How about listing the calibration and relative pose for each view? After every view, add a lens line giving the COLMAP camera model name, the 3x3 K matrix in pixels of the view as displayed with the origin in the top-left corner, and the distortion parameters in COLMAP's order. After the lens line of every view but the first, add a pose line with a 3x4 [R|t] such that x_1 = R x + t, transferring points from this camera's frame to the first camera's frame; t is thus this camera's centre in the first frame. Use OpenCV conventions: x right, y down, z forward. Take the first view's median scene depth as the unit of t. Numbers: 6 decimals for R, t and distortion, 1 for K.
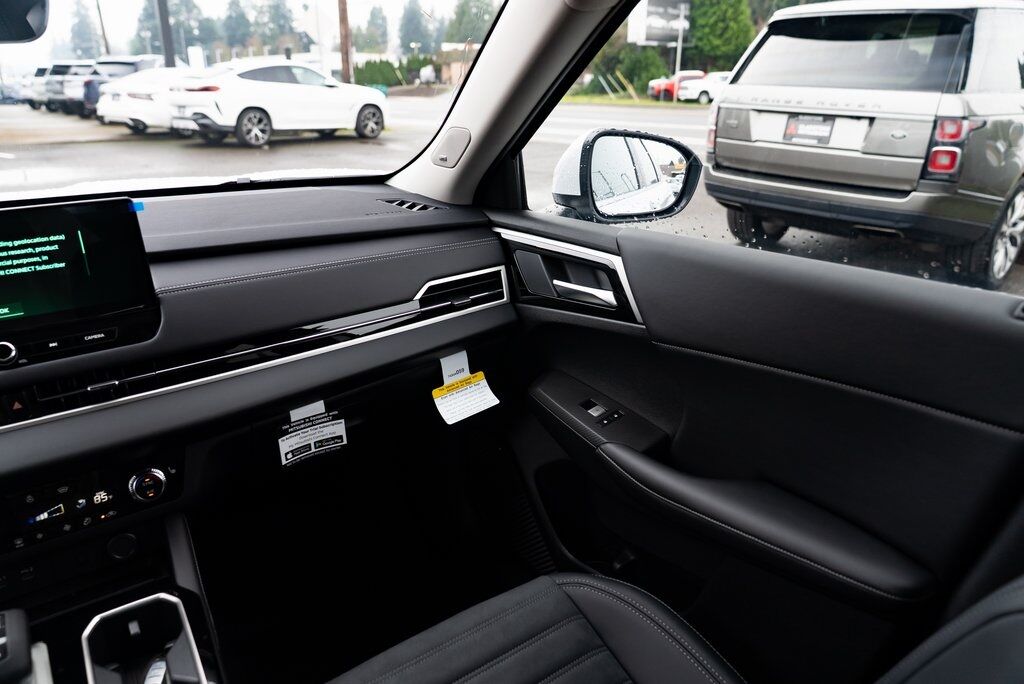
lens RADIAL K [[697.6, 0, 509.8], [0, 697.6, 340.1], [0, 0, 1]] dist [-0.034734, 0.022690]
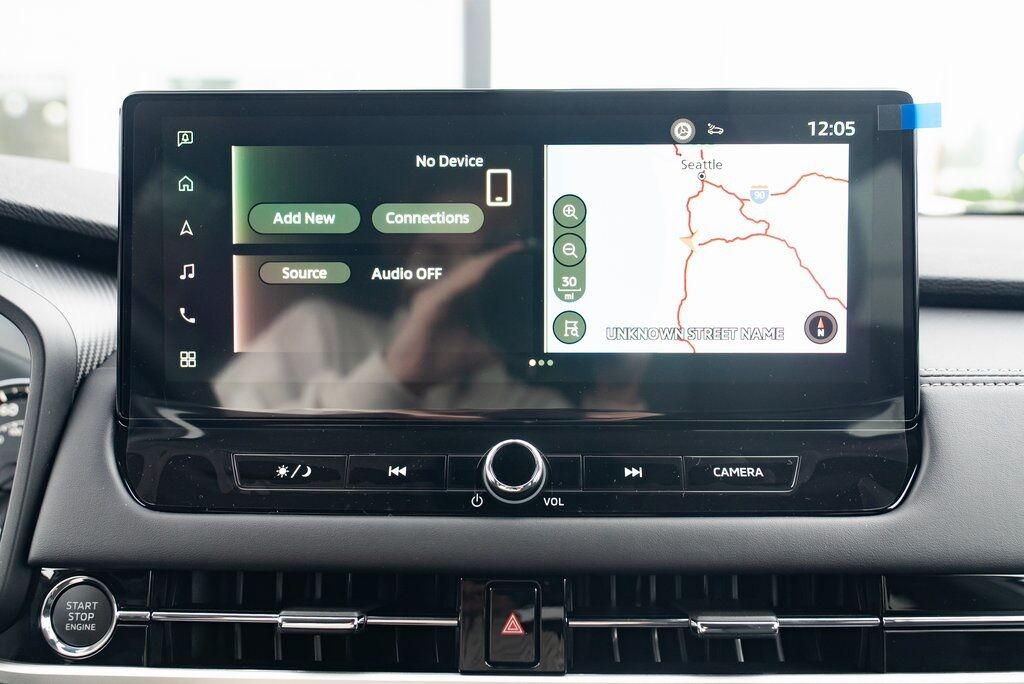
lens RADIAL K [[921.5, 0, 517.9], [0, 921.5, 345.1], [0, 0, 1]] dist [0.005407, 0.008483]
pose [[0.805616, 0.087442, -0.585950, -0.312804], [-0.218688, 0.963090, -0.156948, 0.021776], [0.550598, 0.254580, 0.795003, 0.411672]]
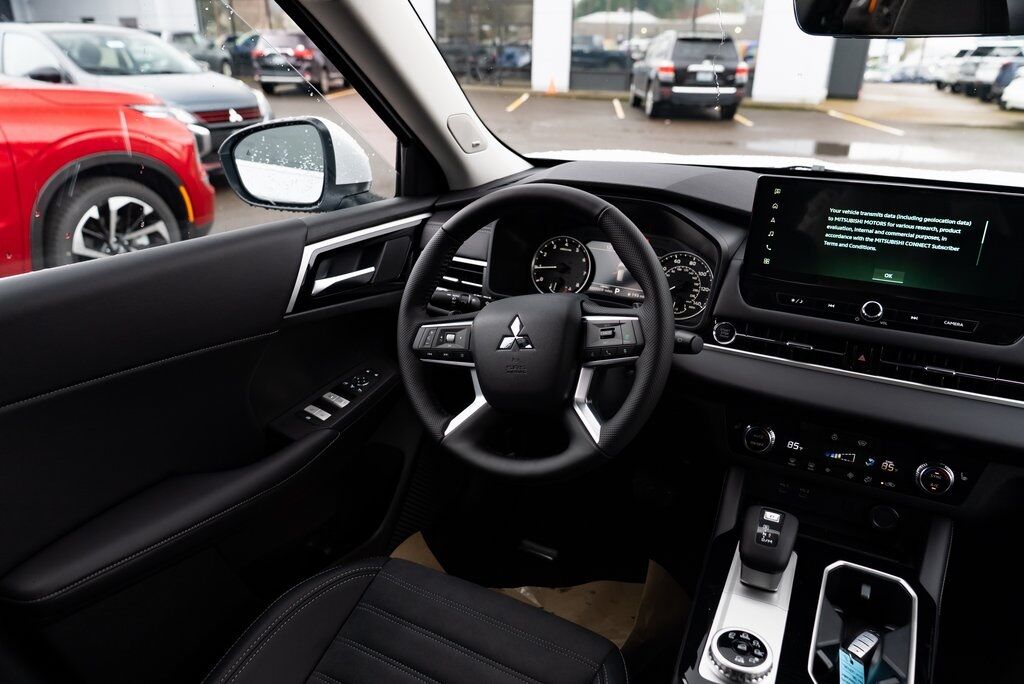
lens RADIAL K [[697.6, 0, 515.7], [0, 697.6, 344.2], [0, 0, 1]] dist [-0.034734, 0.022690]
pose [[0.453436, 0.350602, -0.819435, -0.035936], [-0.326933, 0.920724, 0.213030, 0.012538], [0.829163, 0.171304, 0.532113, -0.052155]]
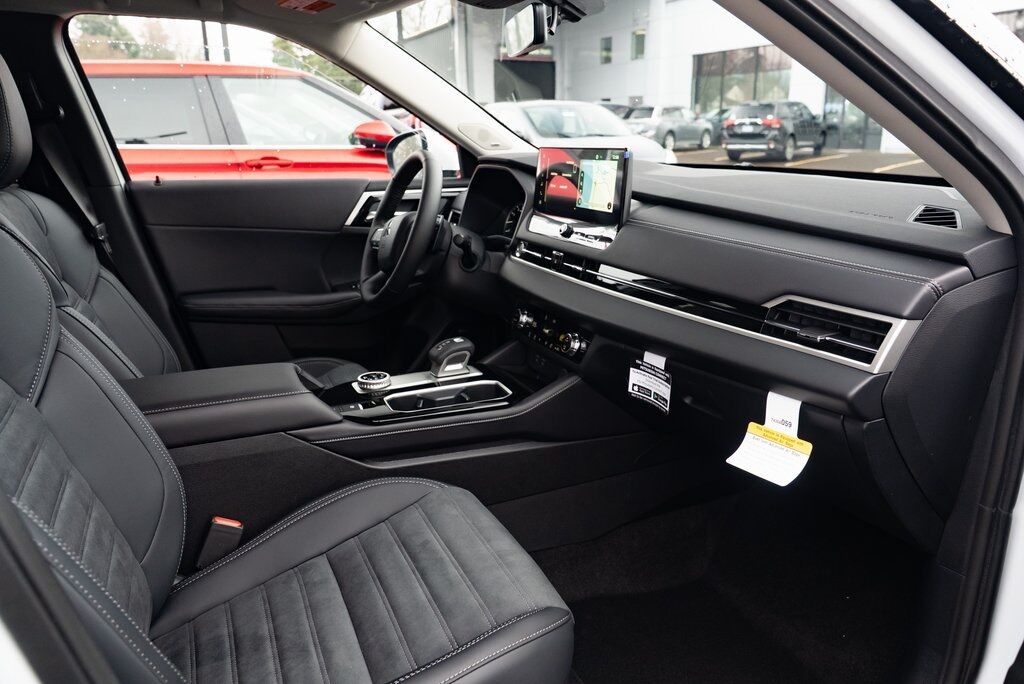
lens RADIAL K [[703.7, 0, 507.4], [0, 703.7, 342.2], [0, 0, 1]] dist [-0.037068, 0.021002]
pose [[-0.194518, 0.290932, -0.936761, 0.677421], [-0.328095, 0.880699, 0.341649, -0.194396], [0.924401, 0.373803, -0.075858, 0.755703]]
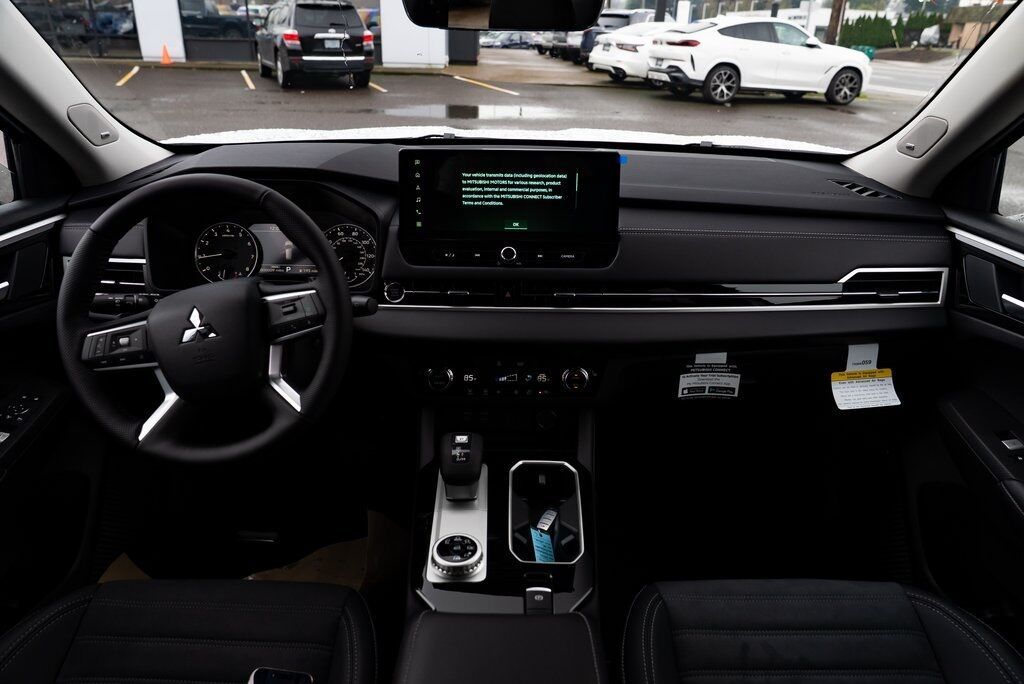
lens RADIAL K [[697.6, 0, 513.3], [0, 697.6, 343.1], [0, 0, 1]] dist [-0.034734, 0.022690]
pose [[0.816414, 0.258179, -0.516538, 0.020942], [-0.226792, 0.965971, 0.124361, 0.009309], [0.531068, 0.015616, 0.847185, -0.110567]]
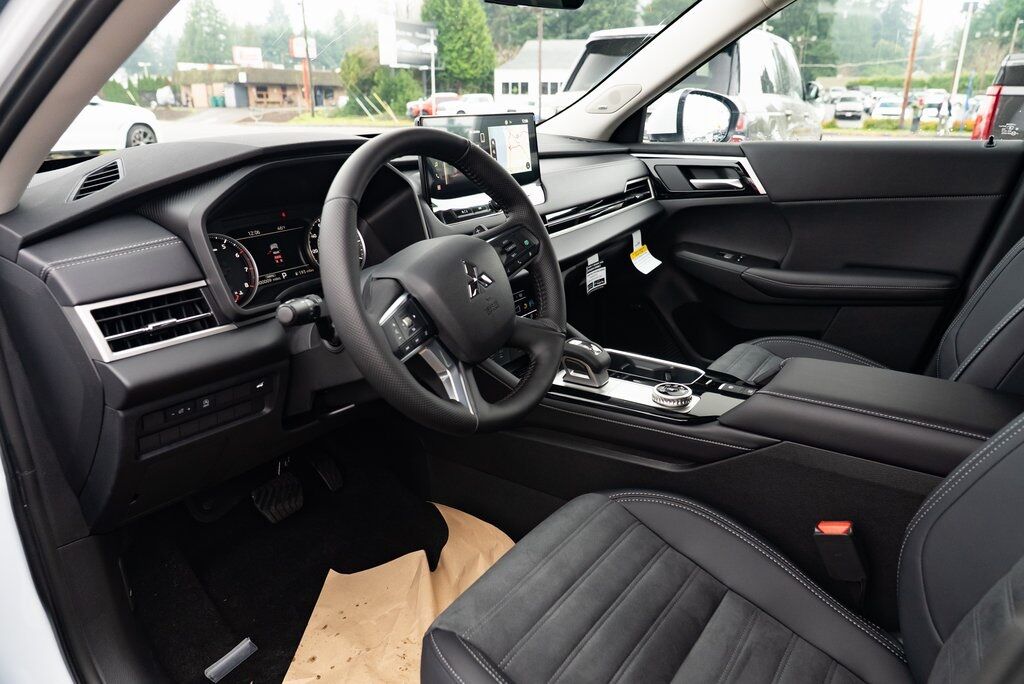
lens RADIAL K [[697.6, 0, 523.8], [0, 697.6, 335.8], [0, 0, 1]] dist [-0.034734, 0.022690]
pose [[0.933857, -0.111345, 0.339872, -0.862206], [0.123345, 0.992267, -0.013835, 0.239891], [-0.335703, 0.054841, 0.940370, -0.351588]]
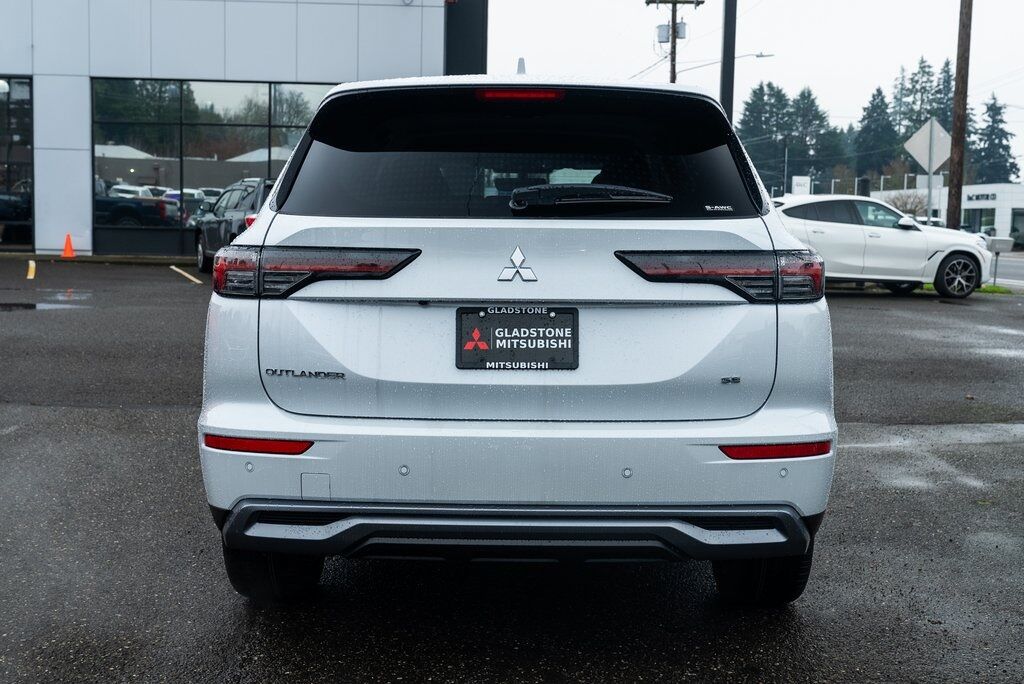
lens RADIAL K [[1215.4, 0, 520.1], [0, 1215.4, 341.1], [0, 0, 1]] dist [0.056285, 0.000000]
pose [[0.810088, 0.073399, -0.581695, 2.258079], [-0.223208, 0.956032, -0.190214, 1.200326], [0.542158, 0.283929, 0.790853, -2.961458]]
